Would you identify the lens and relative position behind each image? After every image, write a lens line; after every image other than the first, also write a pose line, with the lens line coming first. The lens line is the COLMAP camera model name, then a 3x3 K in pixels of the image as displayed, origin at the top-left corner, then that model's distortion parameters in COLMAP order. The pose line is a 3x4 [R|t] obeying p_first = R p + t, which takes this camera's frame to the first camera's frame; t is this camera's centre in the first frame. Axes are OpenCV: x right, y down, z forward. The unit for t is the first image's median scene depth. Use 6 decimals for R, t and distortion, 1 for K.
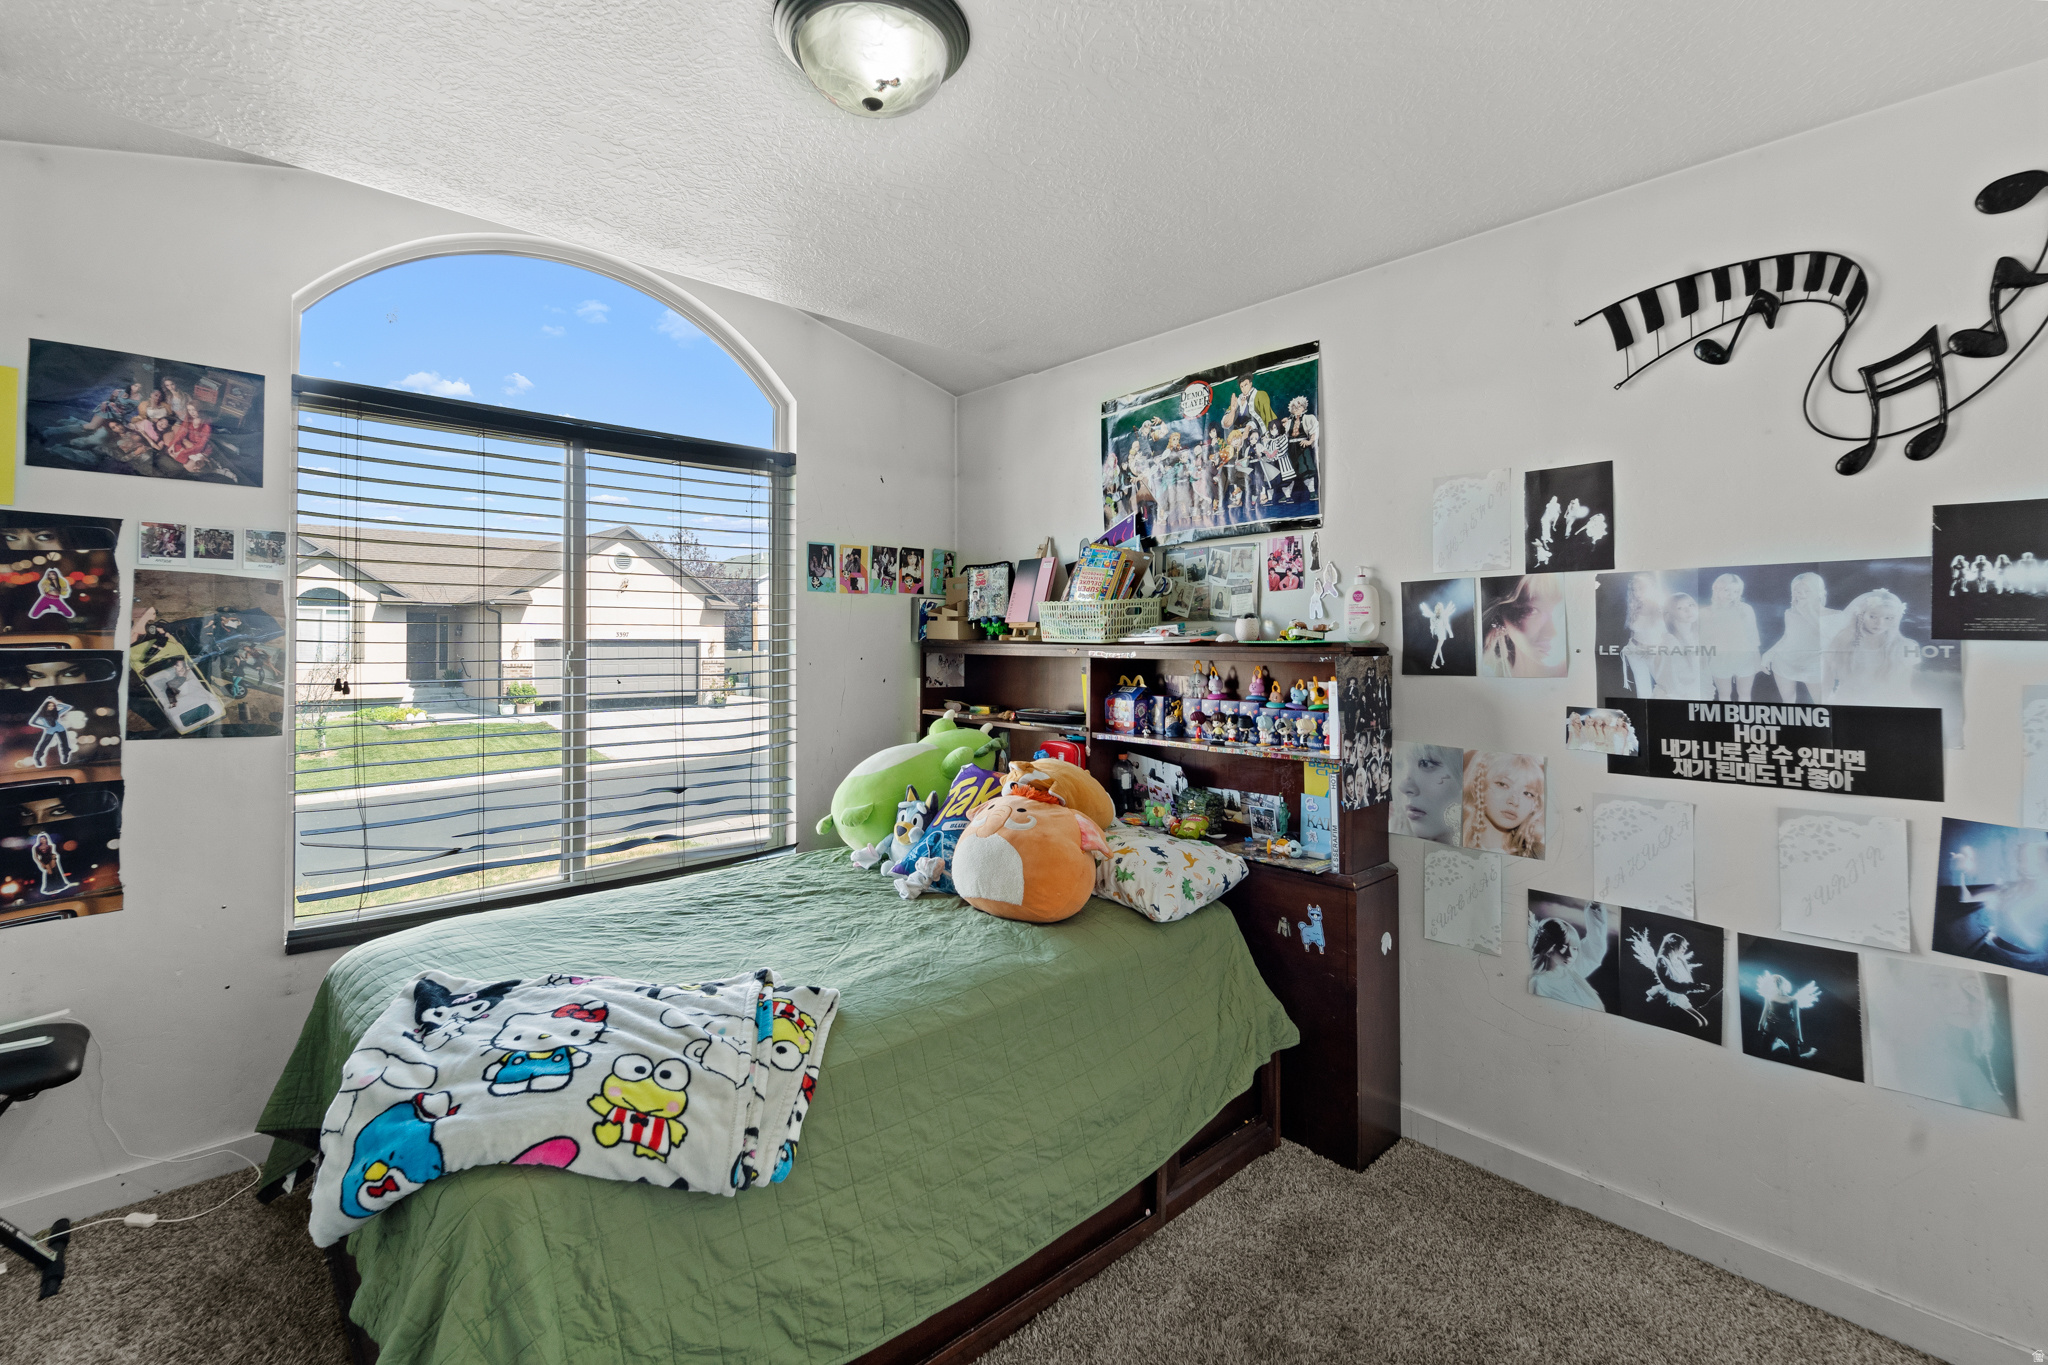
lens RADIAL K [[888.2, 0, 1004.7], [0, 888.2, 634.8], [0, 0, 1]] dist [-0.001312, -0.000211]
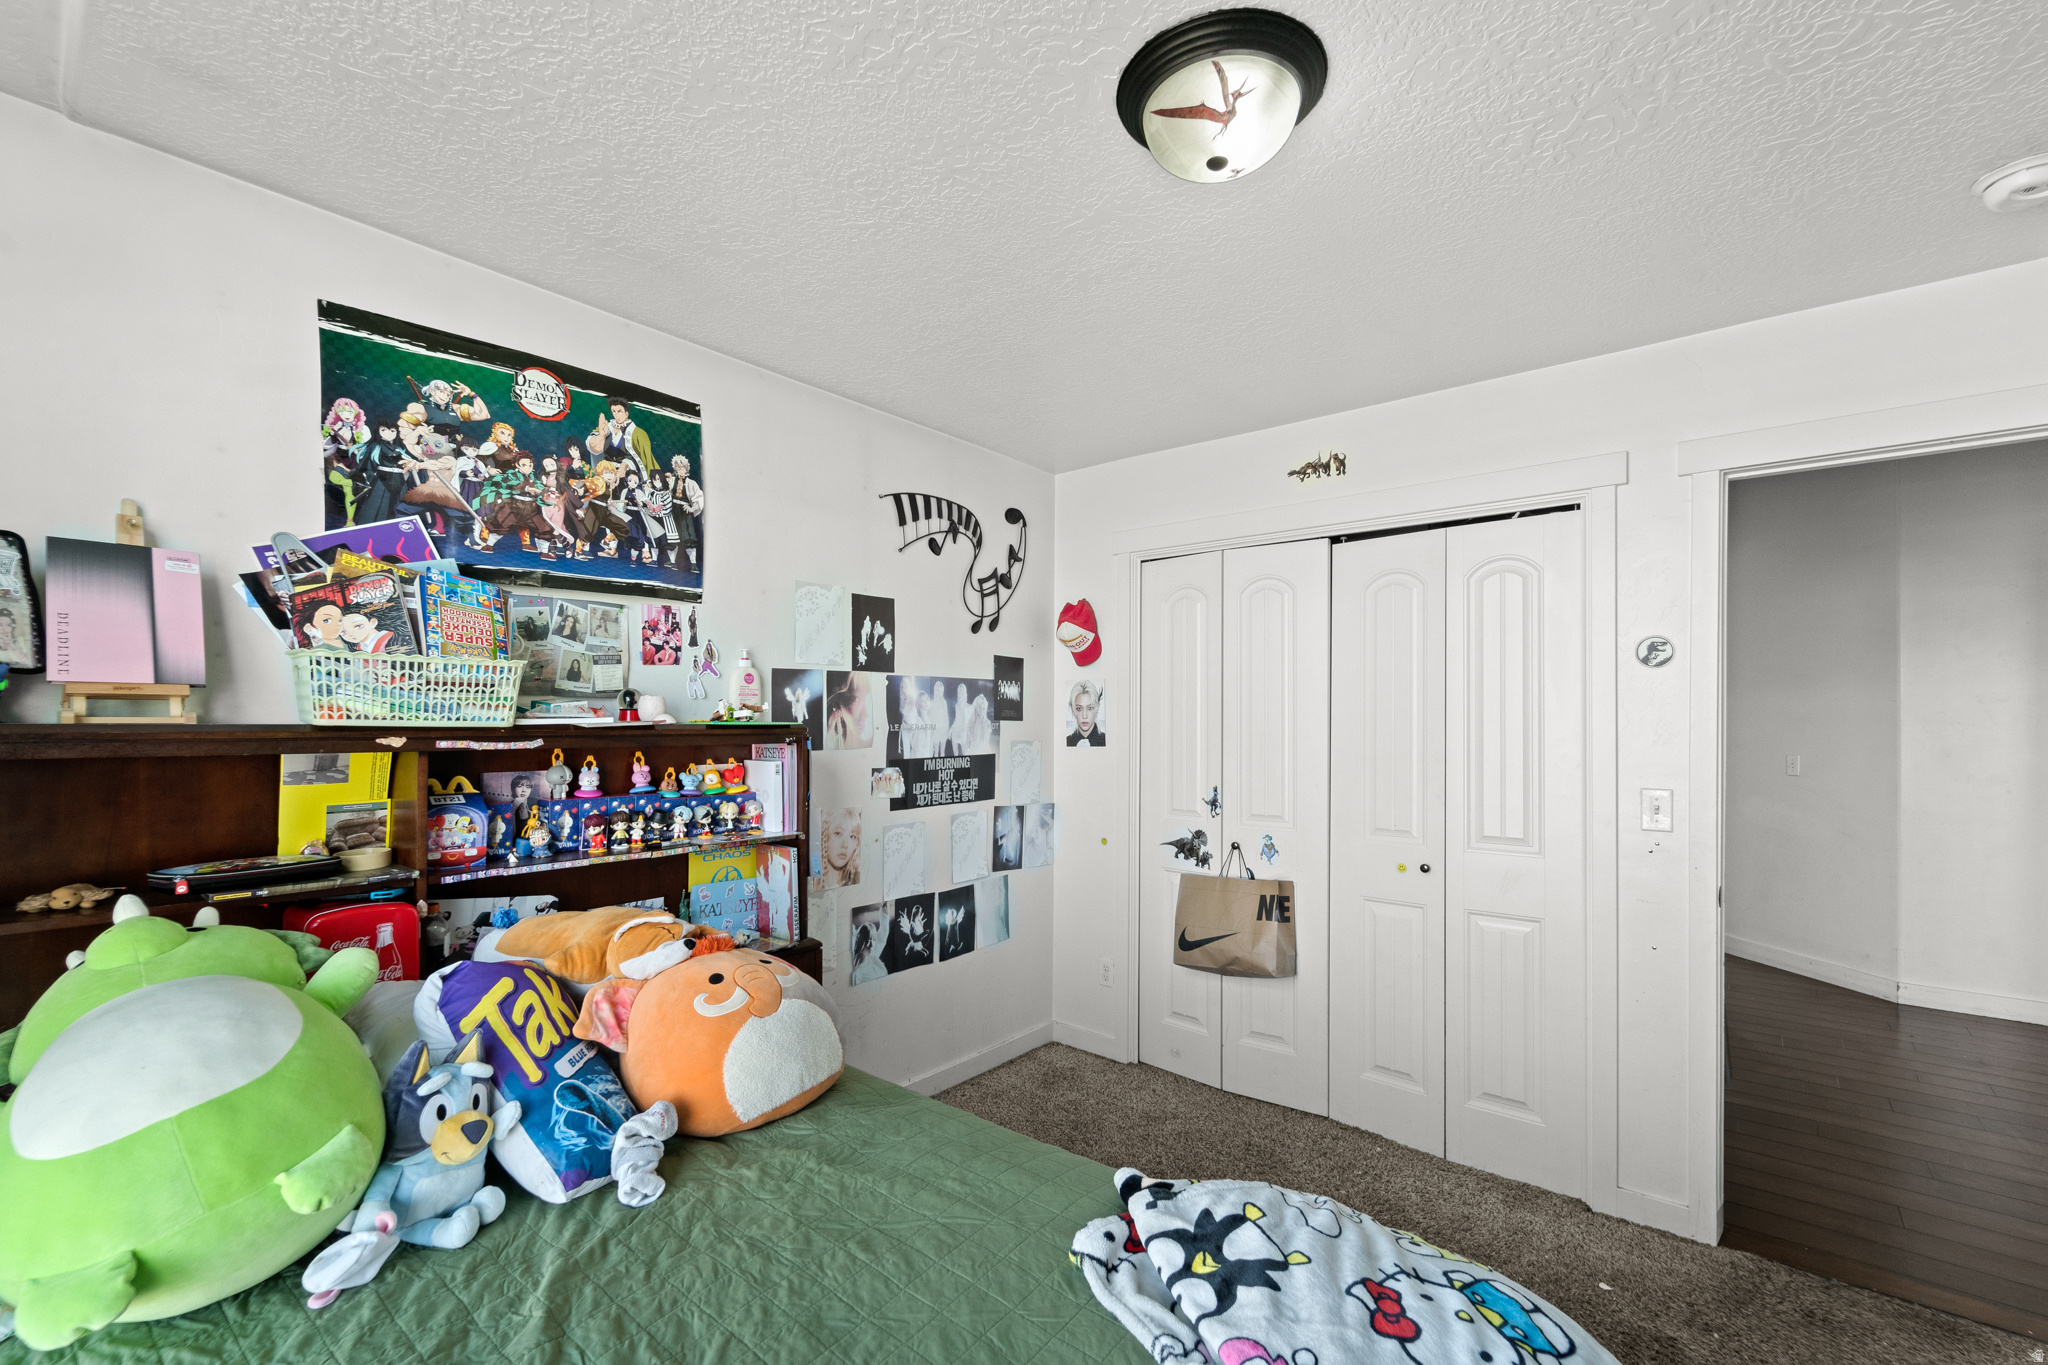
lens RADIAL K [[875.0, 0, 1026.1], [0, 875.0, 721.6], [0, 0, 1]] dist [-0.000131, -0.000076]
pose [[-0.143789, -0.006357, 0.989588, -0.742325], [-0.009786, 0.999940, 0.005001, -0.001869], [-0.989560, -0.008965, -0.143842, 0.935965]]
